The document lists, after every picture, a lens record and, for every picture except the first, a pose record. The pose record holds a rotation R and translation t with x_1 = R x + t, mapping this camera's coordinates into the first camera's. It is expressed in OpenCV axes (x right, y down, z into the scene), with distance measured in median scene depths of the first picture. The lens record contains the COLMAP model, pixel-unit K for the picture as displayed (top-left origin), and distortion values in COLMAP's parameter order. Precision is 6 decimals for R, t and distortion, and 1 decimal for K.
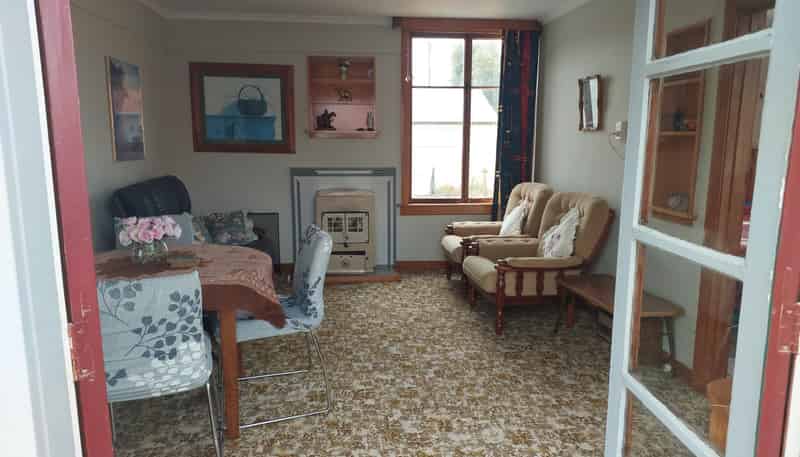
lens RADIAL K [[545.2, 0, 394.1], [0, 545.2, 226.6], [0, 0, 1]] dist [0.043602, -0.058465]
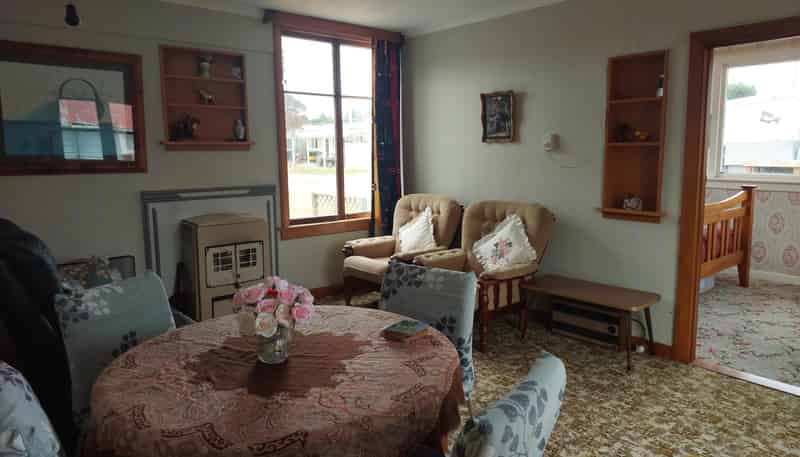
lens RADIAL K [[545.2, 0, 423.6], [0, 545.2, 218.2], [0, 0, 1]] dist [0.043602, -0.058465]
pose [[0.799057, -0.085845, 0.595096, -0.333109], [0.107110, 0.994247, -0.000396, -0.032957], [-0.591638, 0.064058, 0.803655, 0.187676]]
